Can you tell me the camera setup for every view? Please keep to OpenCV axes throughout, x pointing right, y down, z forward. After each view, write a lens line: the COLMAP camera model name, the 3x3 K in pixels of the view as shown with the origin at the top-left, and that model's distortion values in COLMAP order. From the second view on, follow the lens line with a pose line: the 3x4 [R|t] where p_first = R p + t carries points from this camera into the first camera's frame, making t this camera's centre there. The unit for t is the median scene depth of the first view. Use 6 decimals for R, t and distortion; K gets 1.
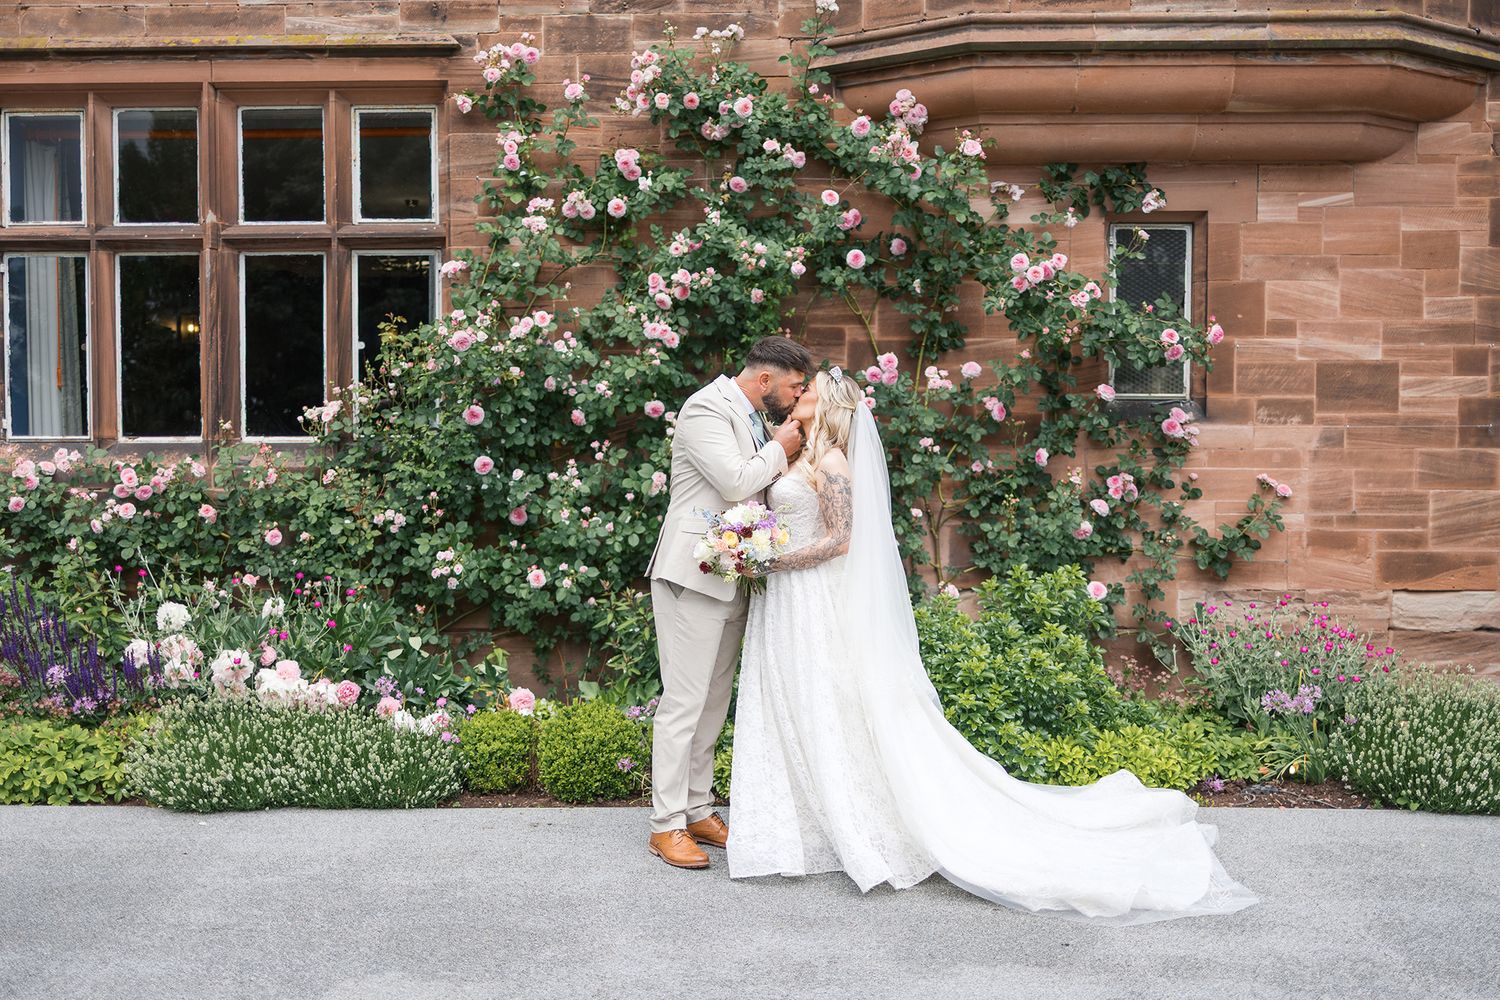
lens RADIAL K [[1666.7, 0, 750.0], [0, 1666.7, 500.0], [0, 0, 1]] dist [0.109118, -0.002765]
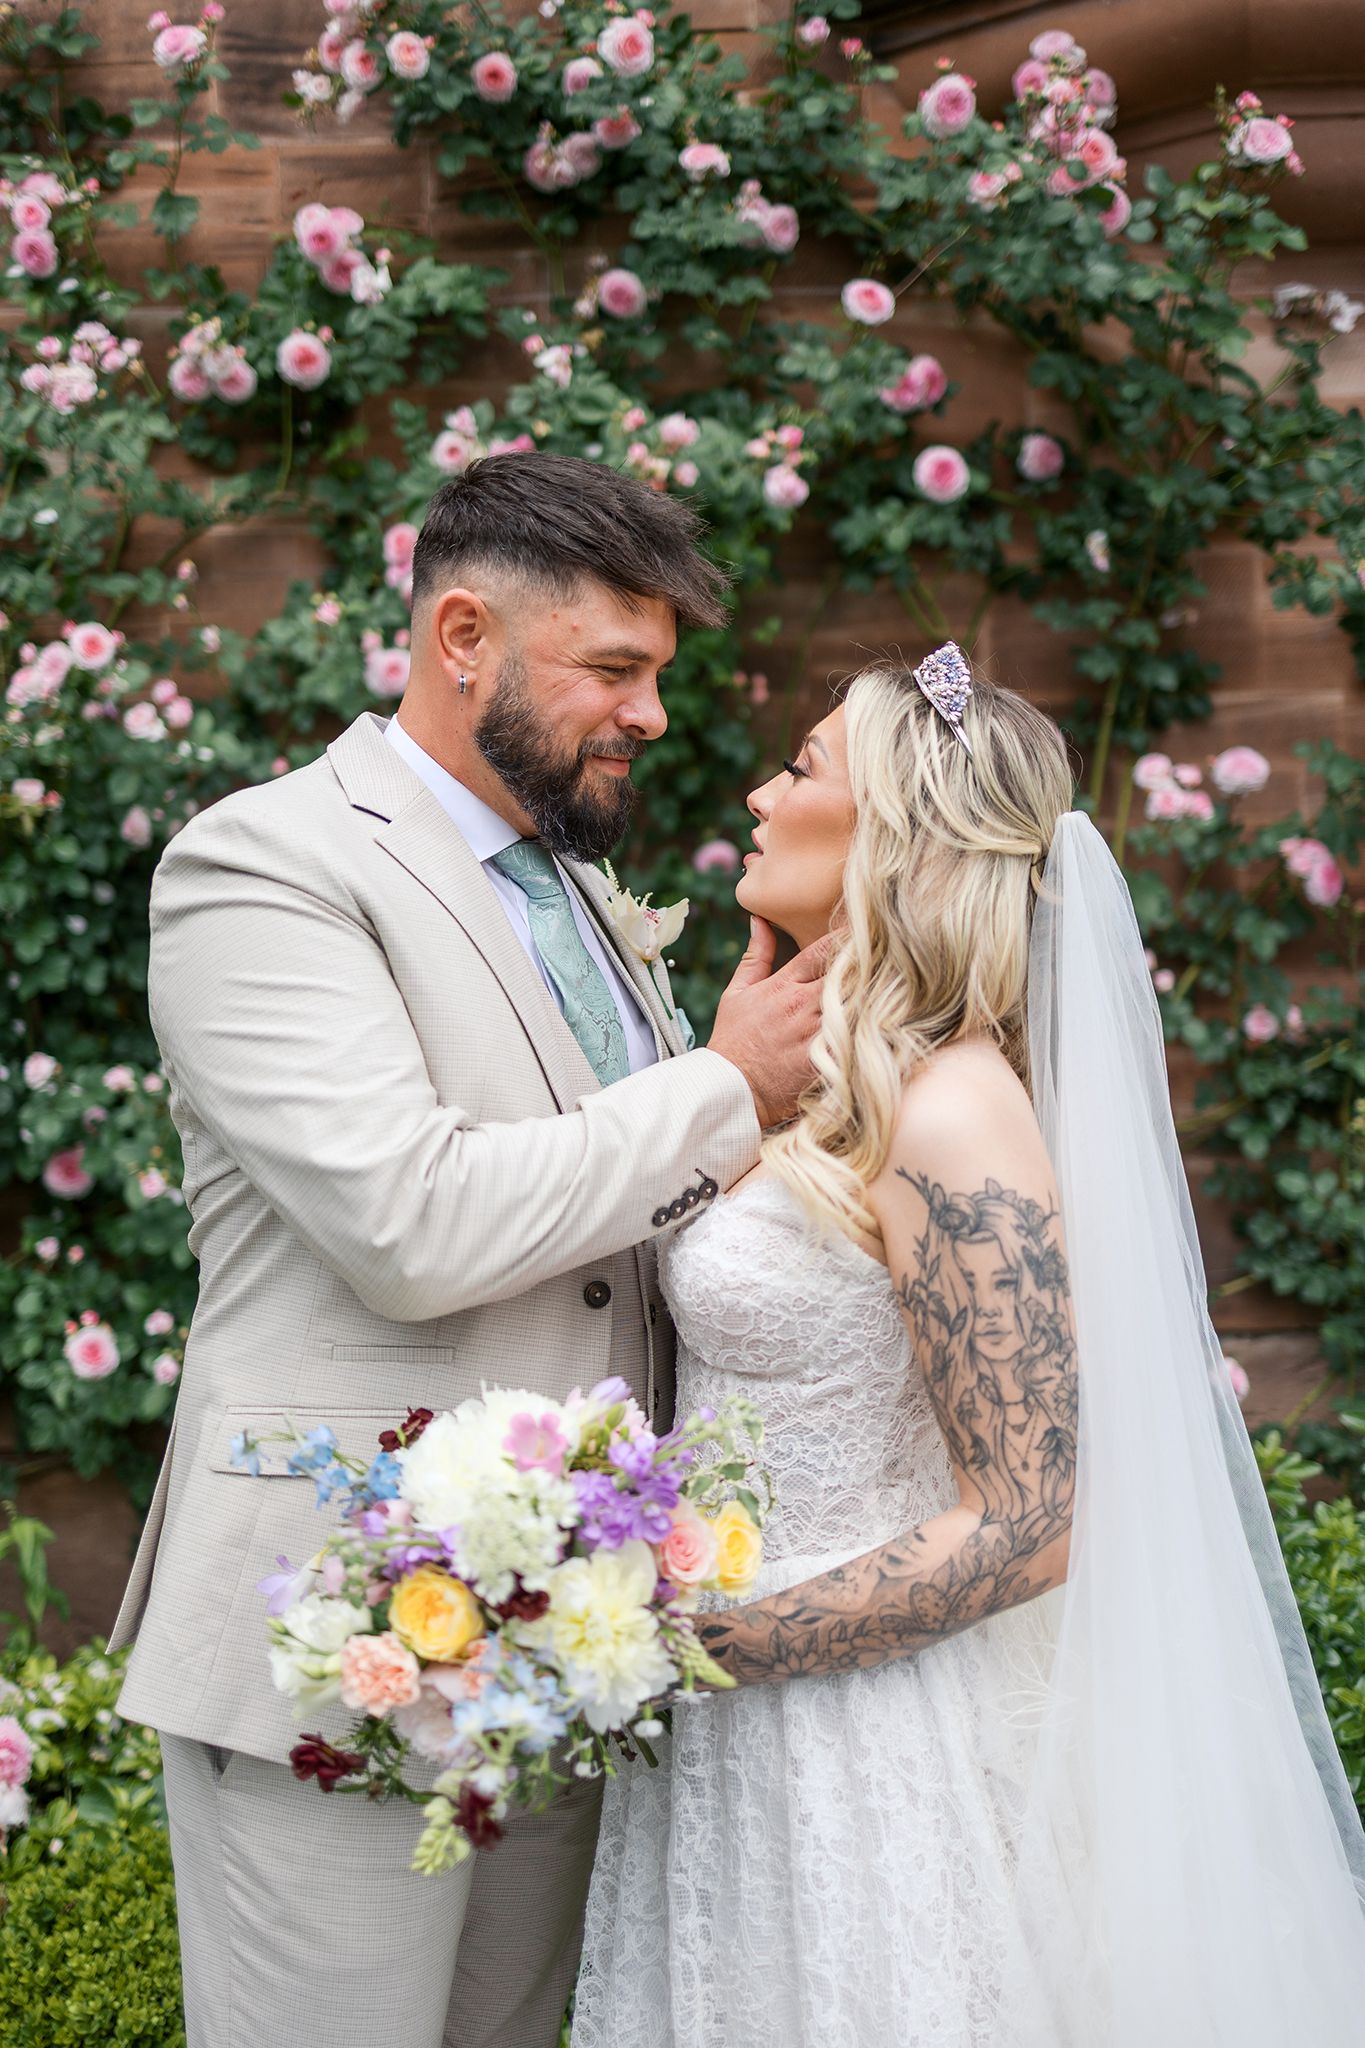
lens RADIAL K [[2275.6, 0, 751.8], [0, 2275.6, 1021.6], [0, 0, 1]] dist [0.109118, -0.002765]
pose [[0.999609, -0.018917, 0.020587, 0.008856], [0.018959, 0.999819, -0.001849, -0.022427], [-0.020549, 0.002239, 0.999786, 0.493772]]
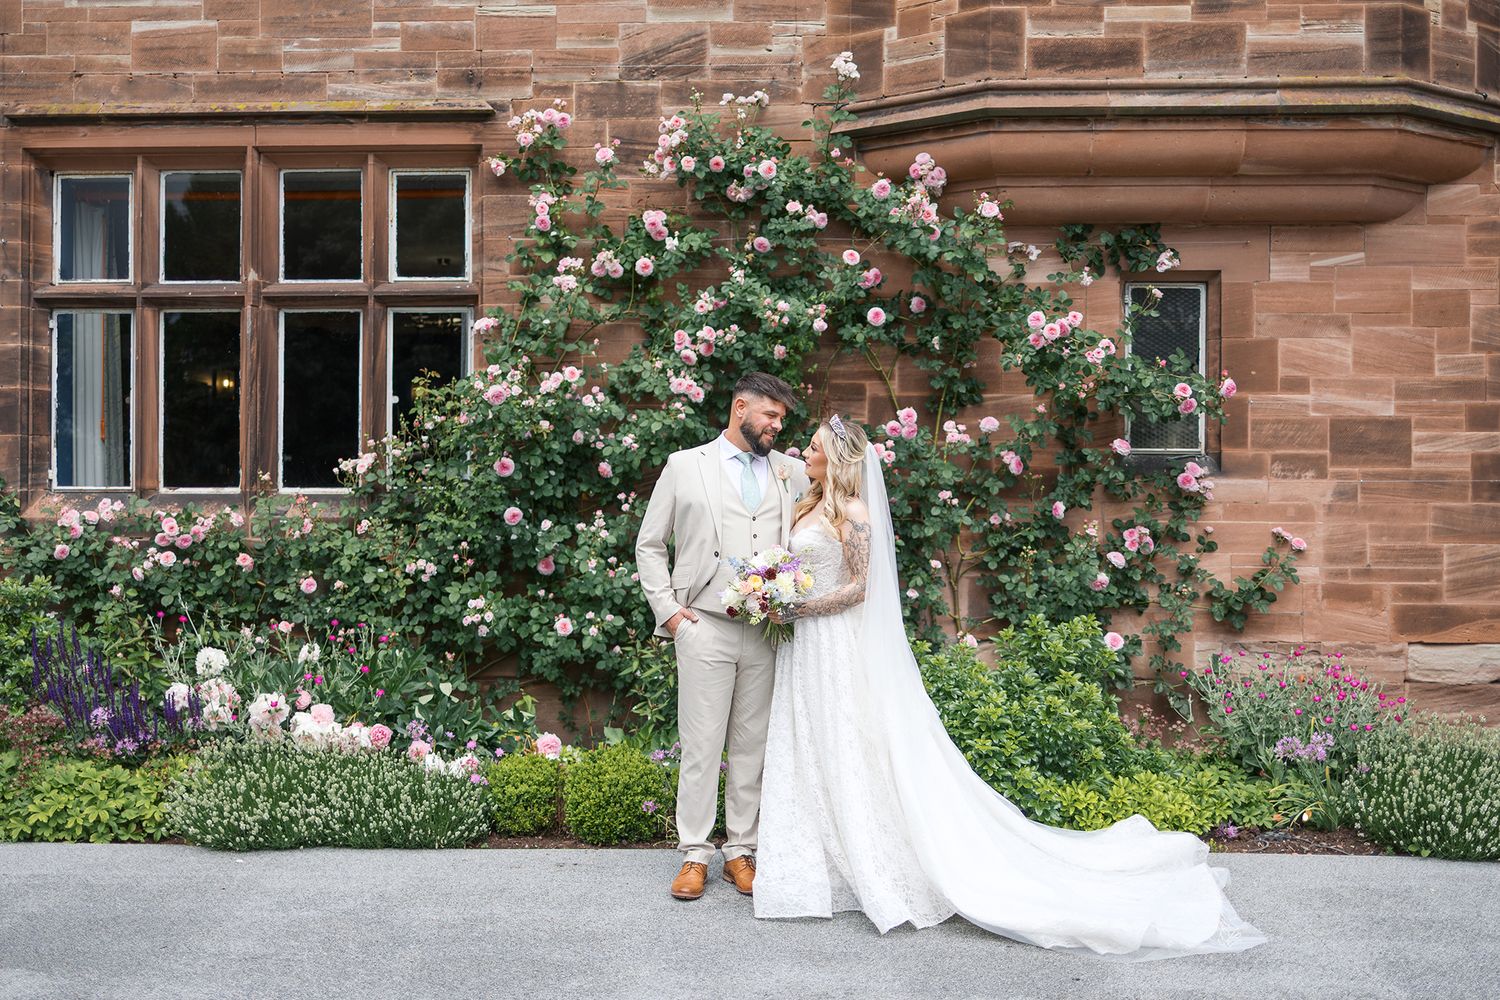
lens RADIAL K [[1673.3, 0, 750.0], [0, 1673.3, 500.0], [0, 0, 1]] dist [0.143674, 0.015357]
pose [[0.999887, 0.003184, -0.014725, 0.001237], [-0.003691, 0.999397, -0.034521, 0.004491], [0.014606, 0.034571, 0.999295, -0.028626]]
